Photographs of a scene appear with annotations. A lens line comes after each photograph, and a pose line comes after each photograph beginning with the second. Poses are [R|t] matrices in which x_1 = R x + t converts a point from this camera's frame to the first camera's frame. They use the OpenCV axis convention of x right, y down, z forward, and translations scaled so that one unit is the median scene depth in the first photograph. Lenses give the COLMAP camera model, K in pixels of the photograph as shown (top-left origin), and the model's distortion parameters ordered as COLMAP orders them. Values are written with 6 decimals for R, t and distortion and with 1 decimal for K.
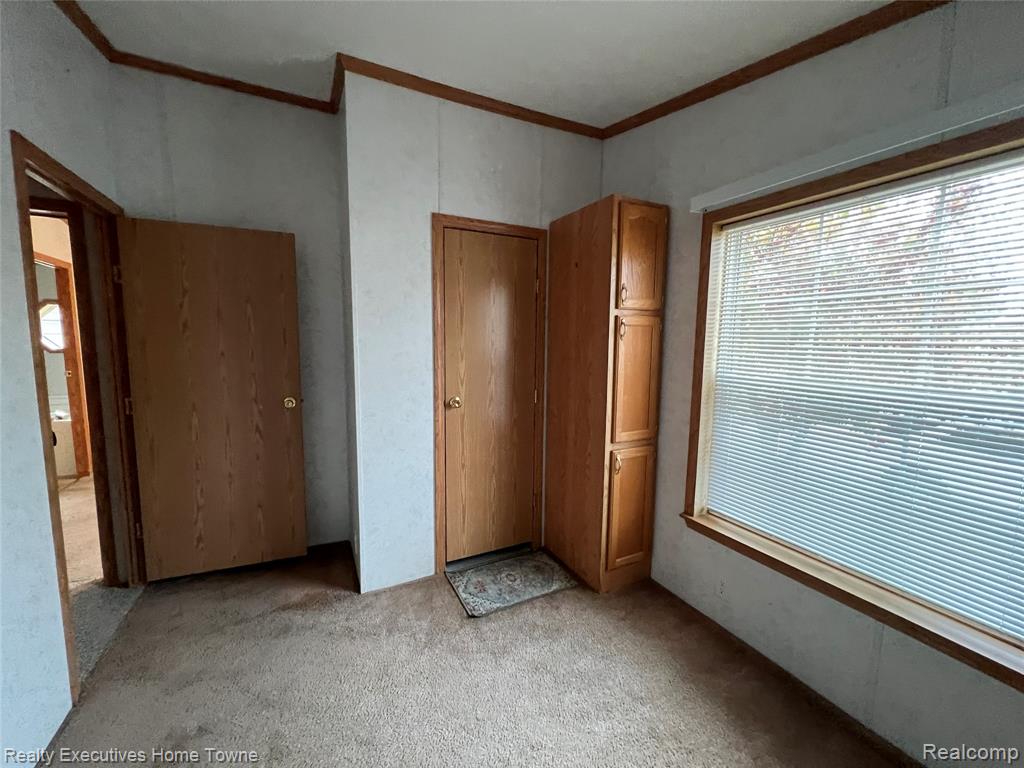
lens RADIAL K [[412.1, 0, 511.5], [0, 412.1, 380.4], [0, 0, 1]] dist [0.001597, 0.000029]
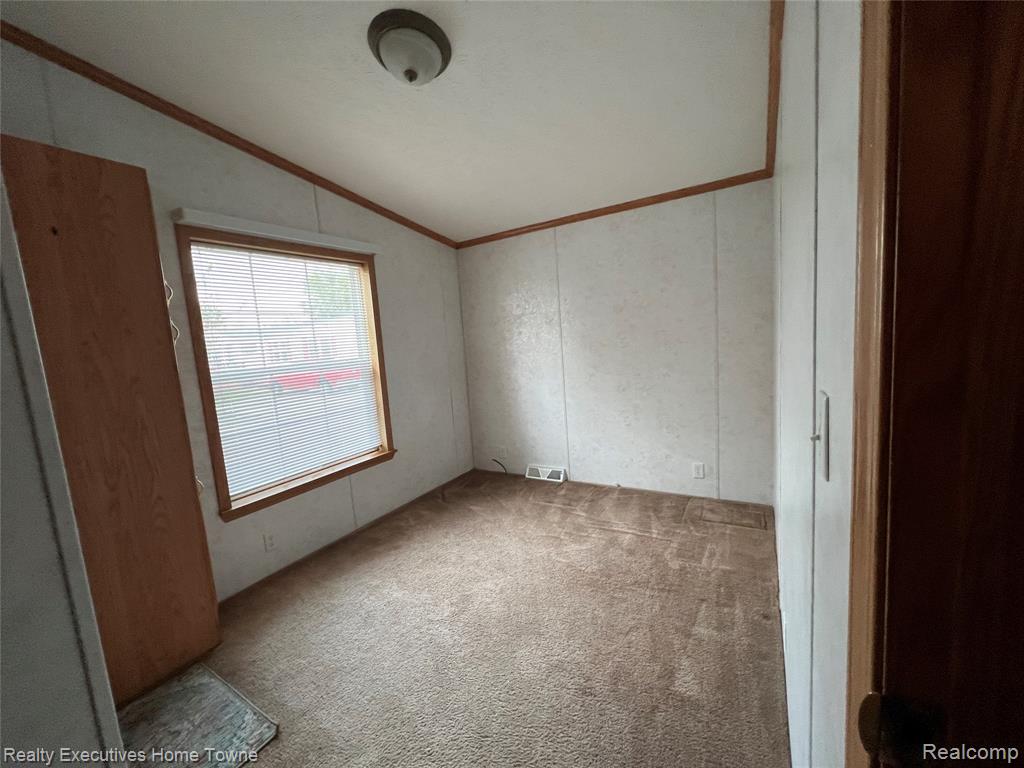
lens RADIAL K [[413.1, 0, 512.7], [0, 413.1, 384.4], [0, 0, 1]] dist [-0.000519, -0.000493]
pose [[-0.522148, -0.075190, 0.849534, -0.860433], [0.157673, 0.970424, 0.182800, -0.062554], [-0.838153, 0.229397, -0.494850, 0.883997]]
